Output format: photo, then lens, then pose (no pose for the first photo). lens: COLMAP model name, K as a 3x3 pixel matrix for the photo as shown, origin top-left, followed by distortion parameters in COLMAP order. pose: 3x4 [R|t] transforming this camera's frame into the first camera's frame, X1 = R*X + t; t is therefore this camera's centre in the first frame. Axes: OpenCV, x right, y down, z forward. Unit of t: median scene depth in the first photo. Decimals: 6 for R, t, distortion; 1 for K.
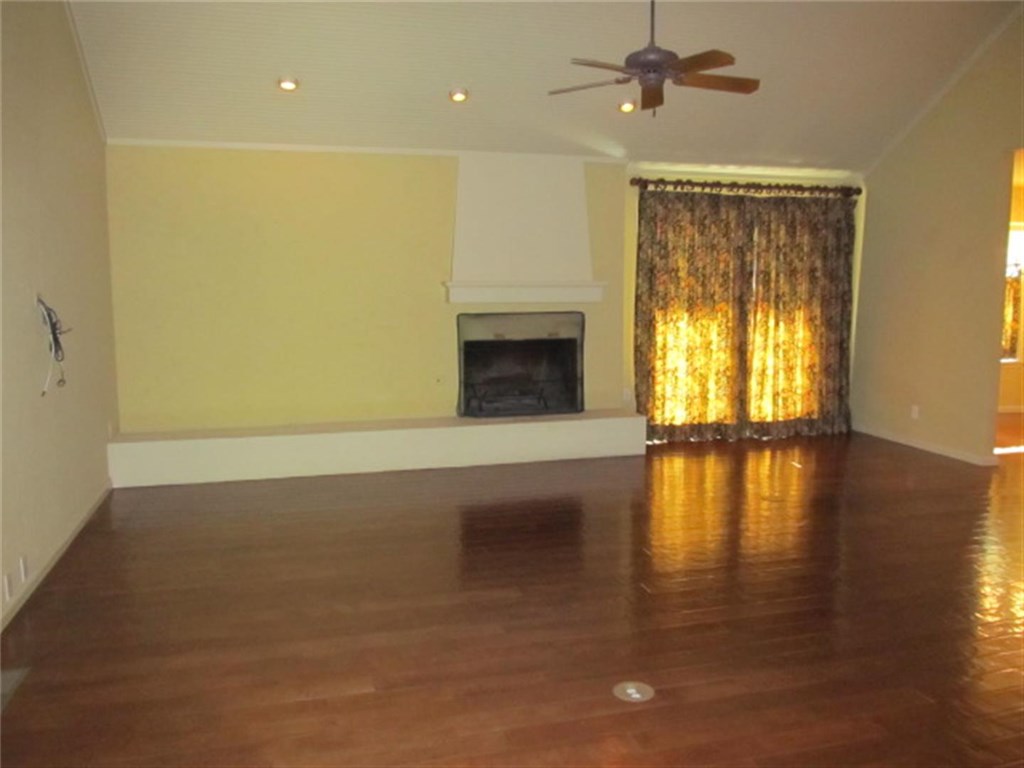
lens RADIAL K [[839.1, 0, 510.5], [0, 839.1, 381.9], [0, 0, 1]] dist [-0.063917, 0.007175]
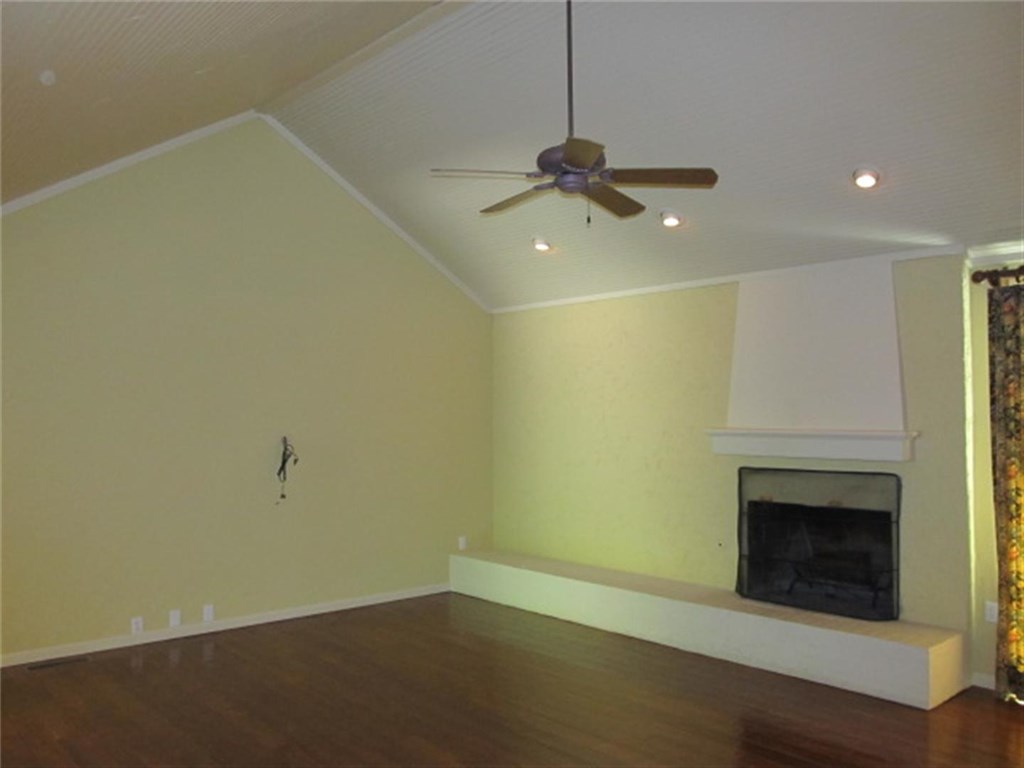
lens RADIAL K [[839.1, 0, 510.5], [0, 839.1, 381.9], [0, 0, 1]] dist [-0.063917, 0.007175]
pose [[0.429247, -0.035351, -0.902495, 0.574563], [-0.108124, 0.990036, -0.090207, -0.064081], [0.896692, 0.136302, 0.421147, 0.428987]]
